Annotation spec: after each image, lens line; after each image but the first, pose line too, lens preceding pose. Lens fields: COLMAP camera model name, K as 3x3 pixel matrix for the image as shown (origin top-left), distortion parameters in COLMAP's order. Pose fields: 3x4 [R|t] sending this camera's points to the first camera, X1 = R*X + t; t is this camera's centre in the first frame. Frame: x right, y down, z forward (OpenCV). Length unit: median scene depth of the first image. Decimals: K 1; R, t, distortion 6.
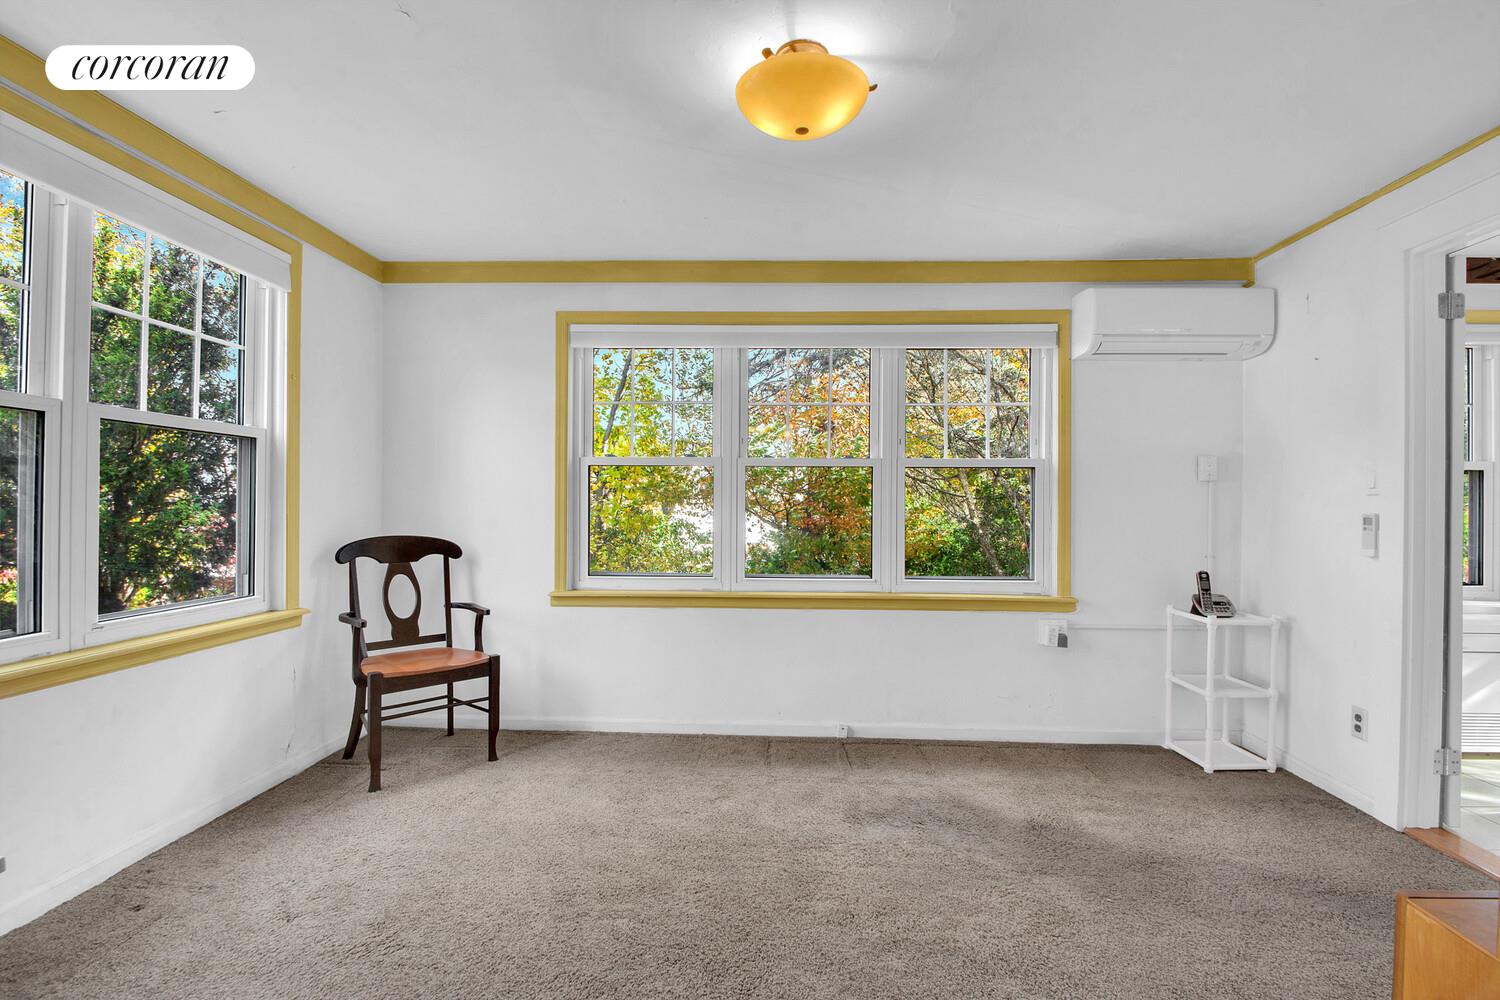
lens RADIAL K [[671.6, 0, 753.3], [0, 671.6, 507.2], [0, 0, 1]] dist [0.035129, -0.029056]
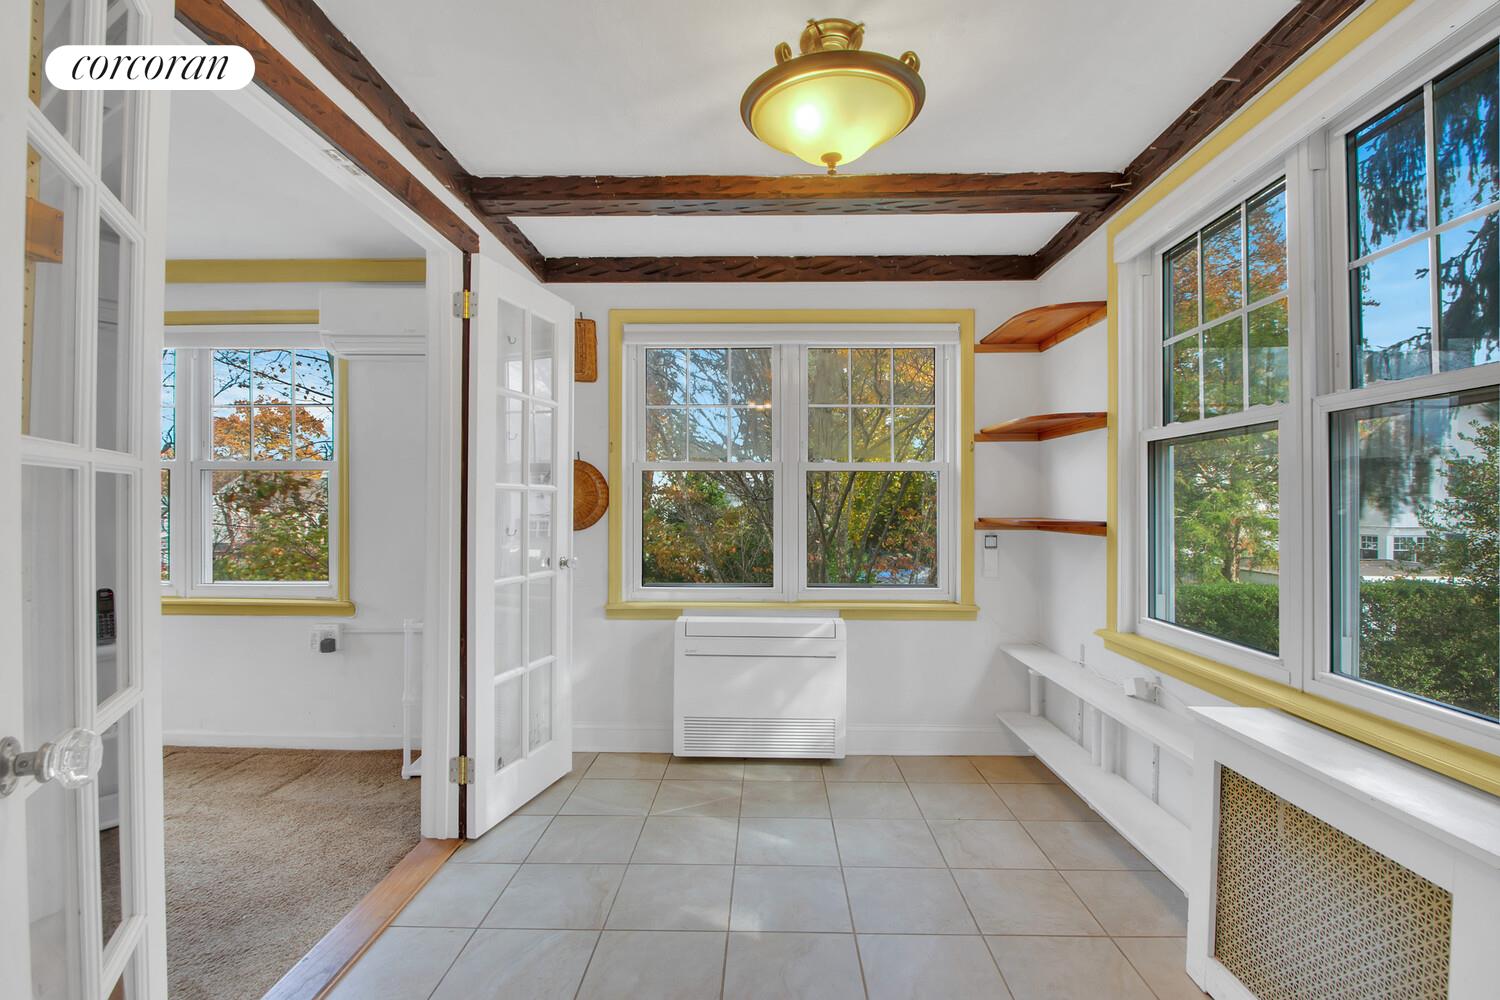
lens RADIAL K [[671.6, 0, 753.3], [0, 671.6, 507.2], [0, 0, 1]] dist [0.035129, -0.029056]
pose [[0.999970, -0.000996, 0.007687, 1.051588], [0.000982, 0.999998, 0.001759, -0.005537], [-0.007689, -0.001751, 0.999969, 0.006823]]
